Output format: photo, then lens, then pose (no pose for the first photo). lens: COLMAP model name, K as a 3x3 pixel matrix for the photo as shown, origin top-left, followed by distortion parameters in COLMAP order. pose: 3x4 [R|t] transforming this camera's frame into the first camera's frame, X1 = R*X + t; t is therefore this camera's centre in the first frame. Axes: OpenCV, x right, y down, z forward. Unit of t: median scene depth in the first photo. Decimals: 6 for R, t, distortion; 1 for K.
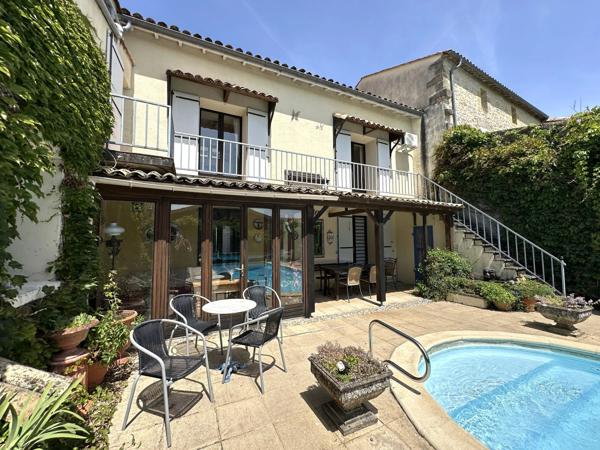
lens RADIAL K [[240.1, 0, 301.0], [0, 240.1, 222.7], [0, 0, 1]] dist [-0.001634, -0.000126]
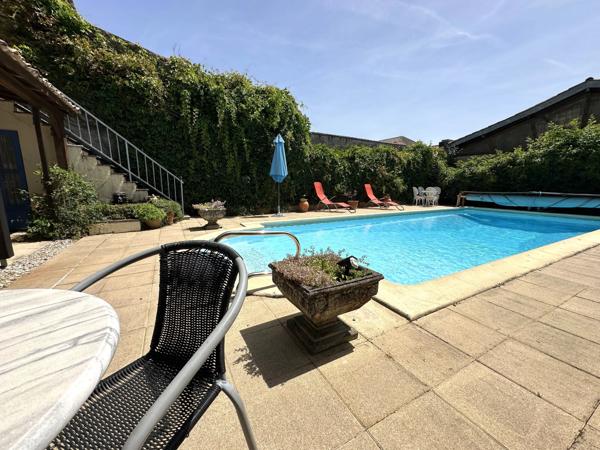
lens RADIAL K [[240.1, 0, 298.5], [0, 240.1, 223.9], [0, 0, 1]] dist [-0.001634, -0.000126]
pose [[-0.055553, -0.158068, 0.985864, -0.161684], [-0.075990, 0.985195, 0.153678, 0.118112], [-0.995560, -0.066378, -0.066742, 0.376806]]
